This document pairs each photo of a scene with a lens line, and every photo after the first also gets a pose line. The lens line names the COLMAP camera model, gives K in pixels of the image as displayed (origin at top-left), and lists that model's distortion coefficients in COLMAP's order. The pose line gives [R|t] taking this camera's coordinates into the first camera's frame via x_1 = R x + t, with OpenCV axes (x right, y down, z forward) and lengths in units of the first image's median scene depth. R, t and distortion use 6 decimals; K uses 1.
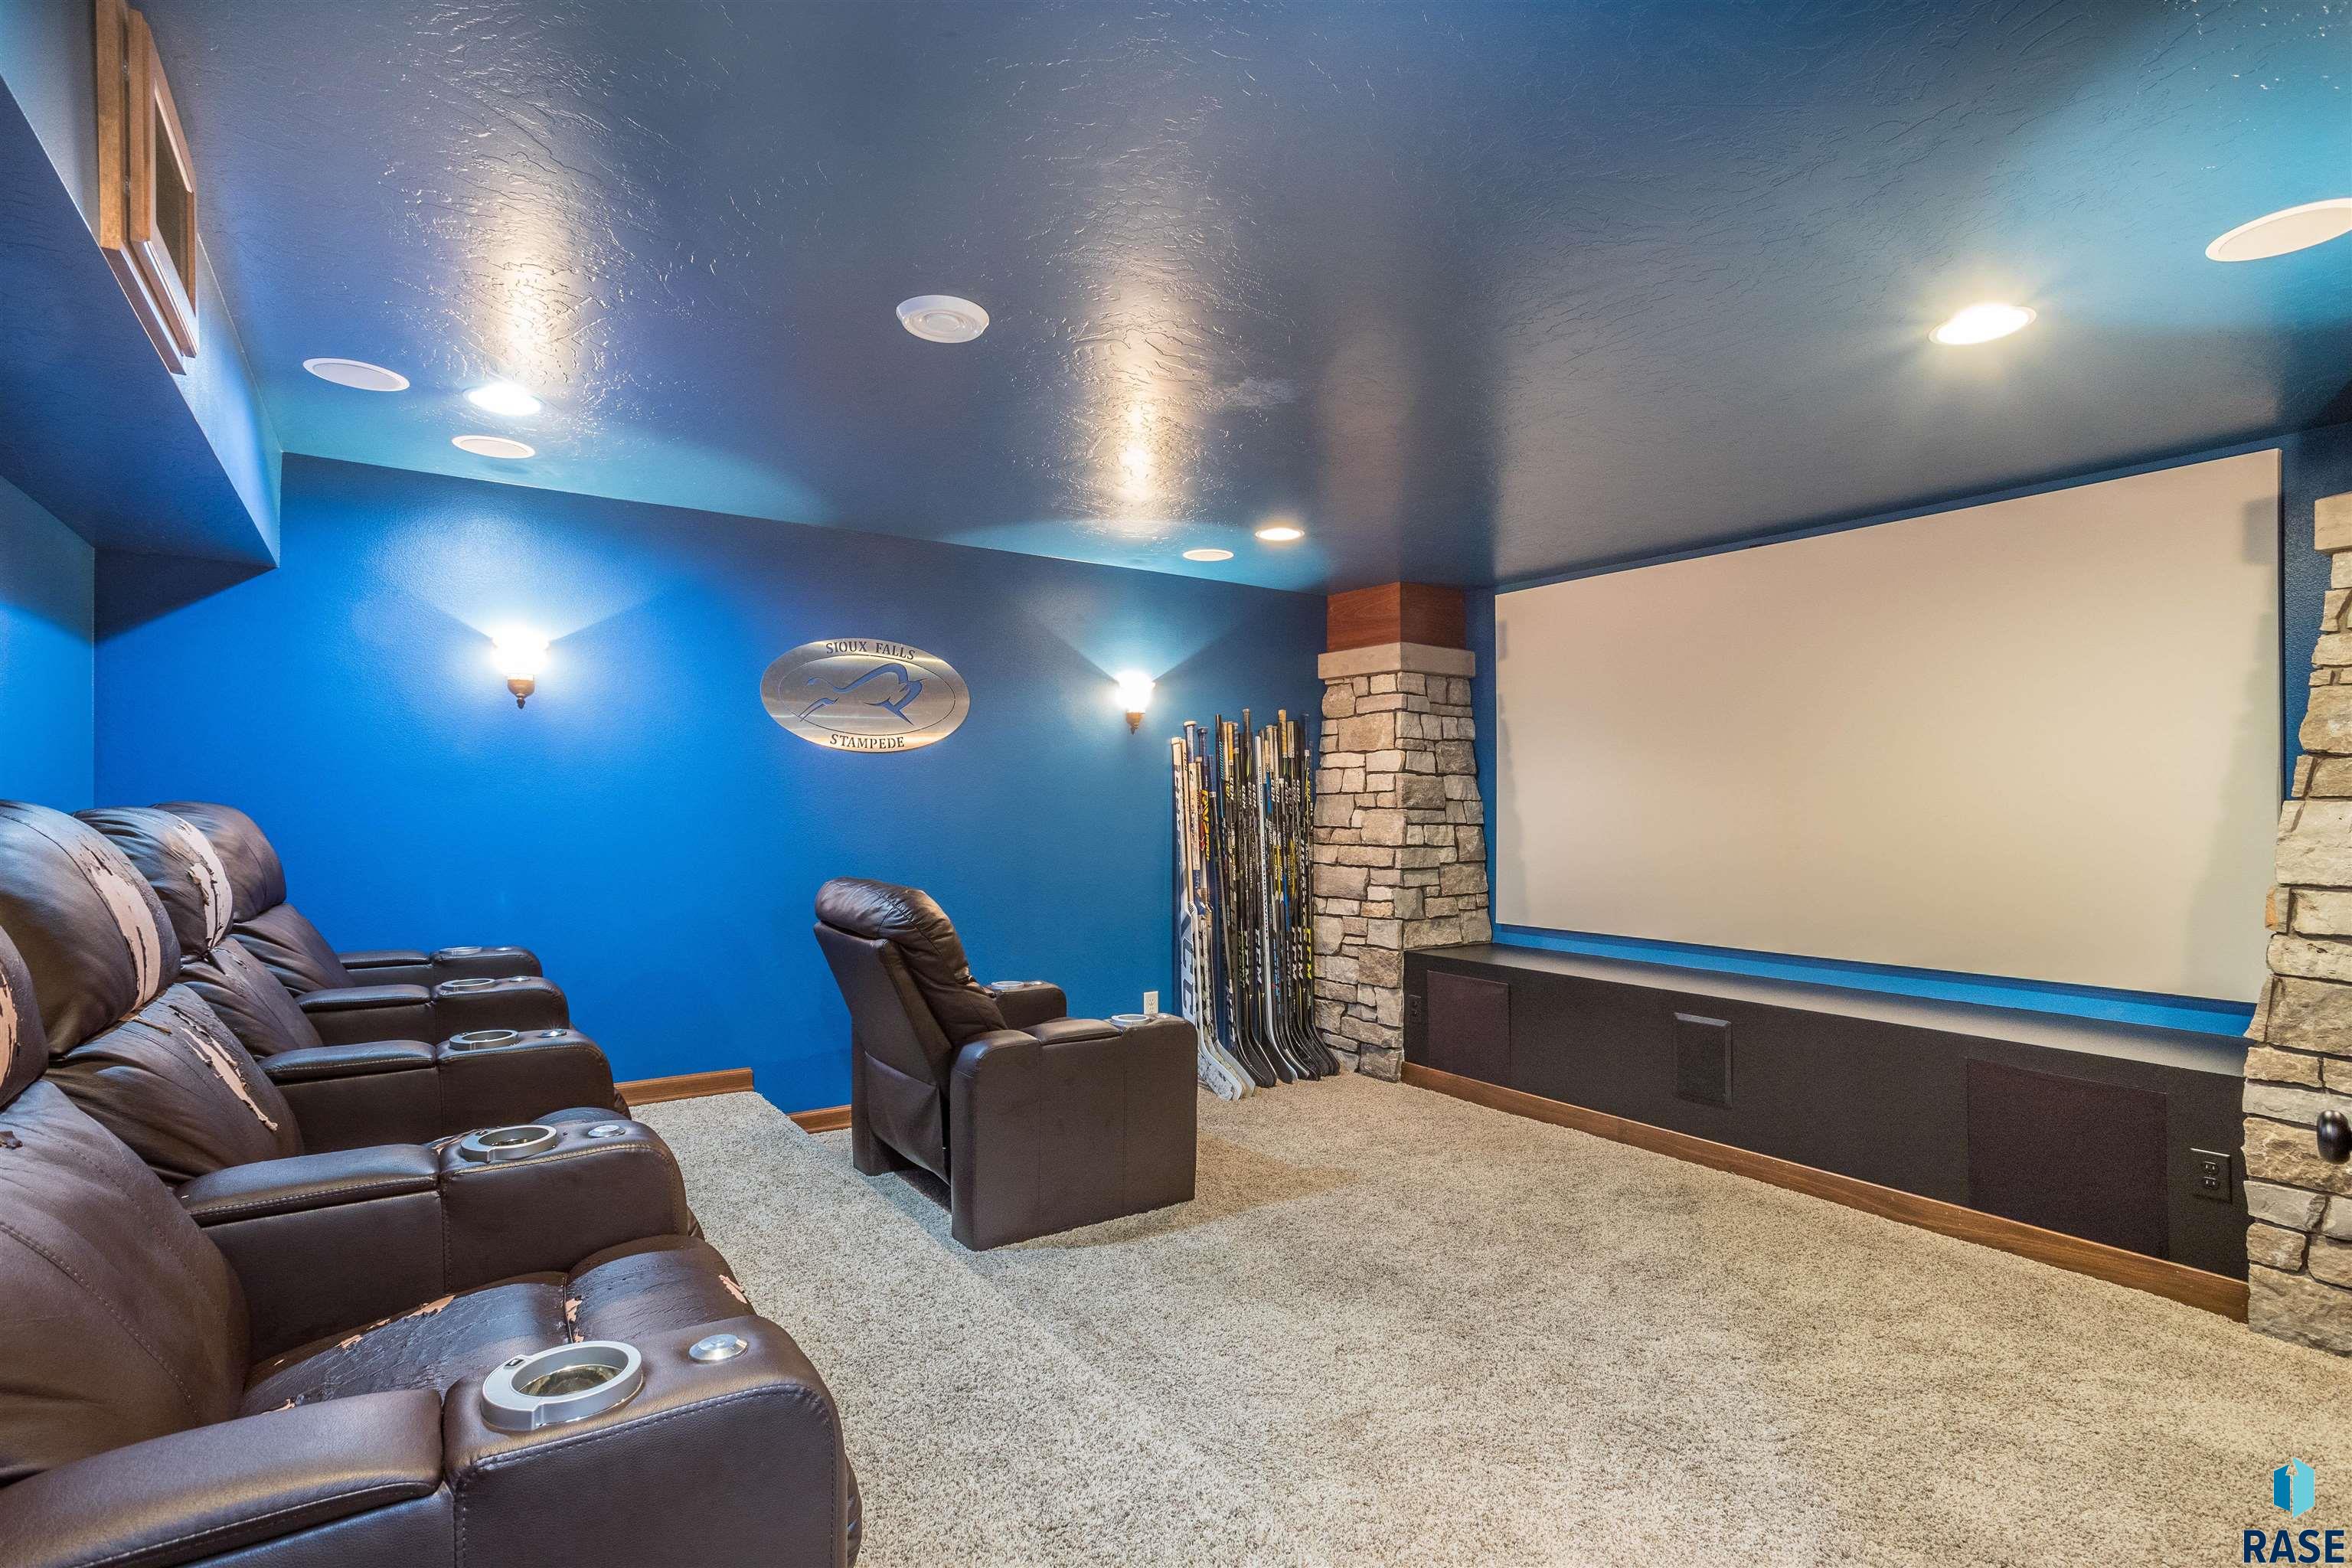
lens RADIAL K [[1113.9, 0, 1179.8], [0, 1113.9, 791.9], [0, 0, 1]] dist [-0.068845, 0.034855]
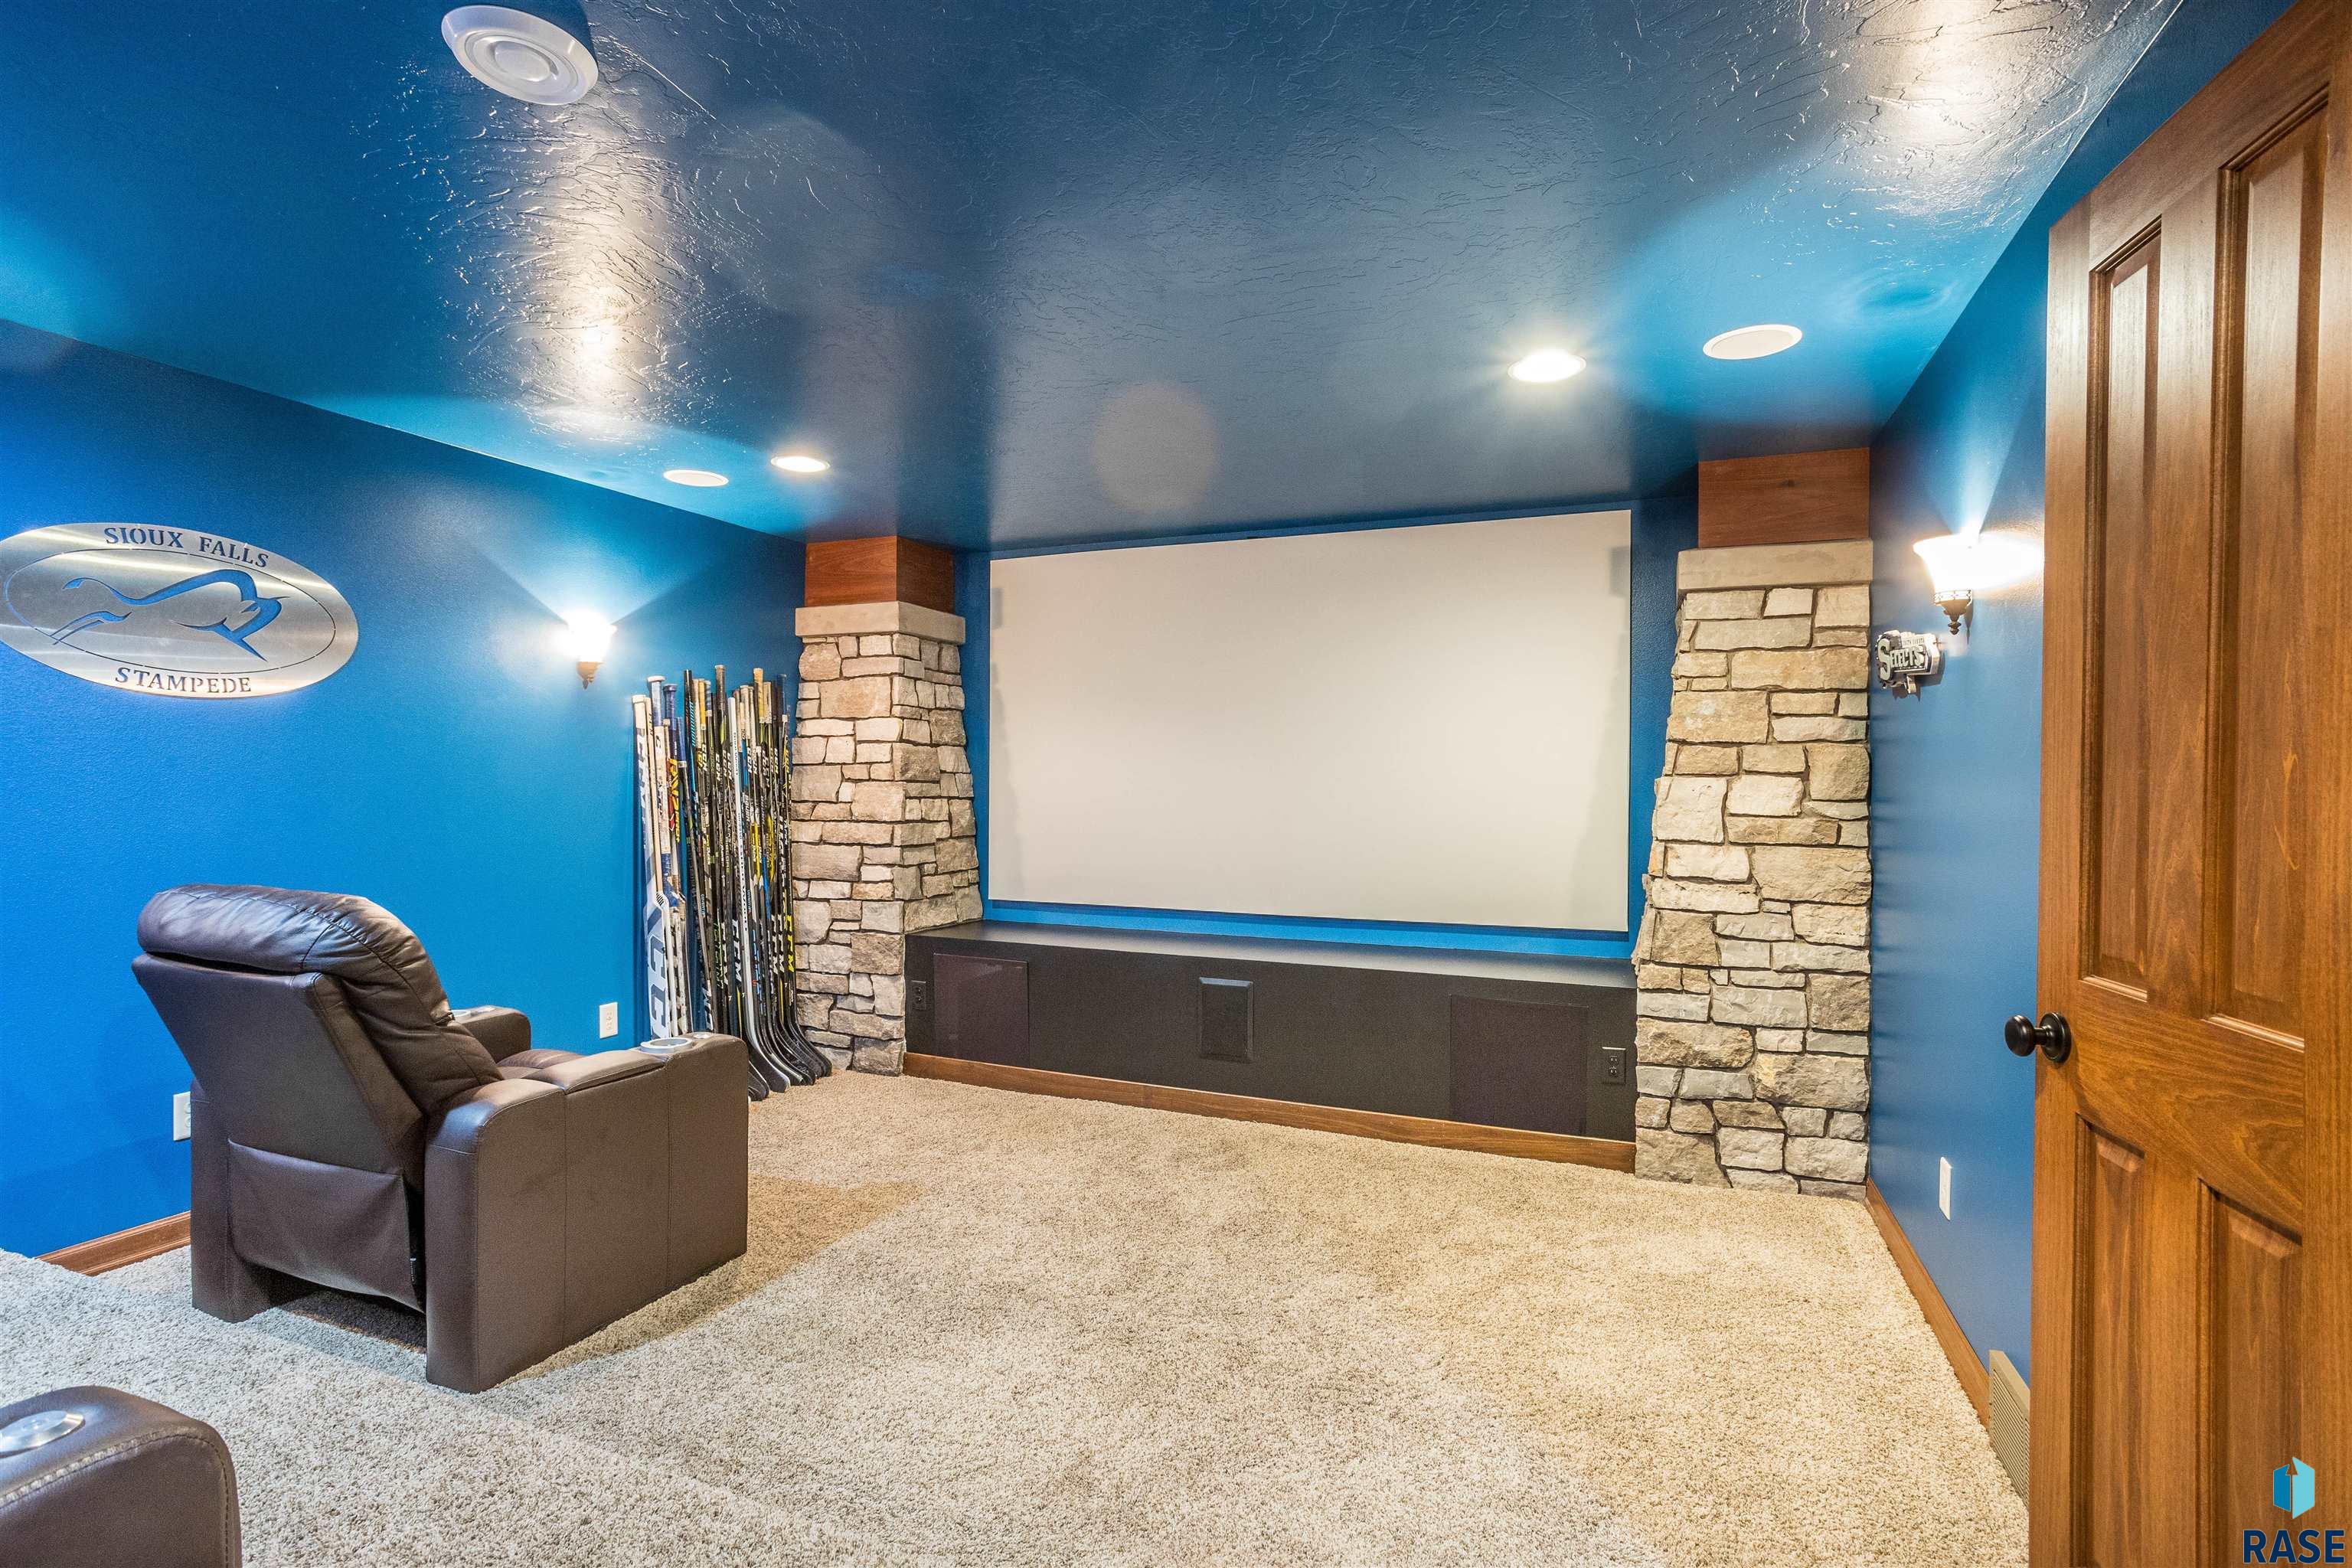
lens RADIAL K [[1113.9, 0, 1179.8], [0, 1113.9, 791.9], [0, 0, 1]] dist [-0.068845, 0.034855]
pose [[0.841956, -0.003621, 0.539534, -0.121553], [-0.009732, 0.999713, 0.021897, 0.001668], [-0.539458, -0.023687, 0.841679, 0.110664]]
